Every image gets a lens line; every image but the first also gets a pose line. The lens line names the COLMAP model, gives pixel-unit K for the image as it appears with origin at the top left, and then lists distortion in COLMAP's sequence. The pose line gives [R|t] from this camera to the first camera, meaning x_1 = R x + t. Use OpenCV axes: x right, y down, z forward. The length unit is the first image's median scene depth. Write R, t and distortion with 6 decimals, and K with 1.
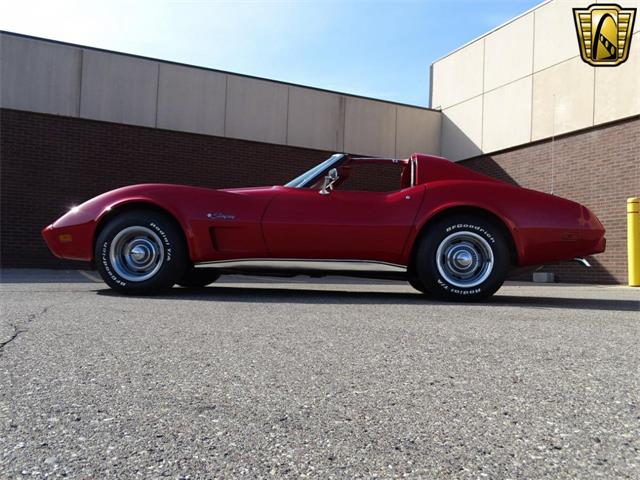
lens RADIAL K [[704.3, 0, 320.0], [0, 704.3, 240.0], [0, 0, 1]] dist [0.021121, 0.005067]
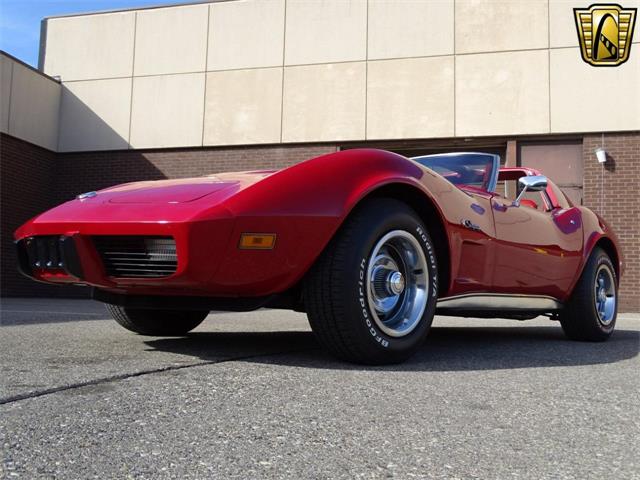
lens RADIAL K [[704.3, 0, 320.0], [0, 704.3, 240.0], [0, 0, 1]] dist [0.021121, 0.005067]
pose [[0.561001, 0.059627, 0.825665, -0.351156], [-0.053507, 0.997929, -0.035712, 0.004468], [-0.826084, -0.024145, 0.563030, 0.367805]]
